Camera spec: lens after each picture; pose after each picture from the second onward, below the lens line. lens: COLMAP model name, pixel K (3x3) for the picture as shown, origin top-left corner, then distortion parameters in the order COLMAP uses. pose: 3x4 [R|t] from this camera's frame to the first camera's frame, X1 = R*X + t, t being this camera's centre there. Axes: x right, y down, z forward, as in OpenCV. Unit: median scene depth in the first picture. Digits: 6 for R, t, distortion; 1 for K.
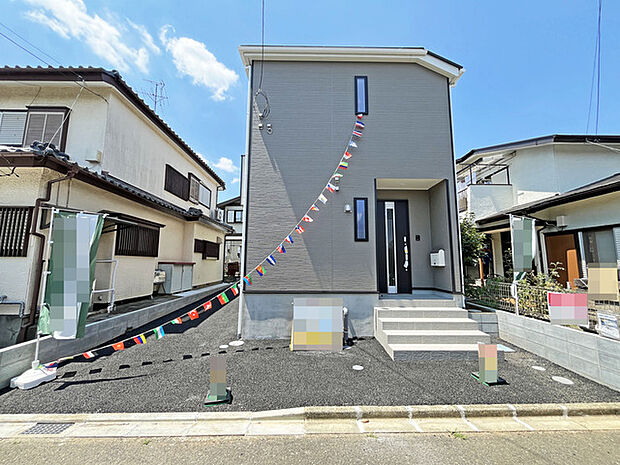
lens RADIAL K [[251.0, 0, 310.3], [0, 251.0, 231.9], [0, 0, 1]] dist [-0.003321, 0.000177]
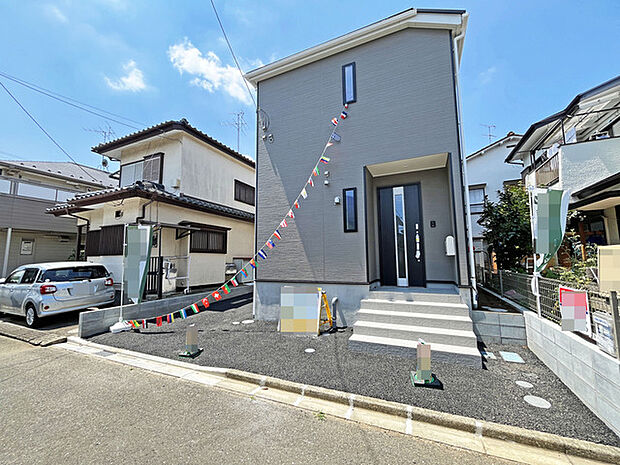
lens RADIAL K [[251.0, 0, 310.7], [0, 251.0, 232.0], [0, 0, 1]] dist [-0.003321, 0.000177]
pose [[0.905021, -0.060690, -0.421015, 0.481902], [0.067833, 0.997695, 0.001996, 0.024672], [0.419923, -0.030365, 0.907052, 0.032141]]
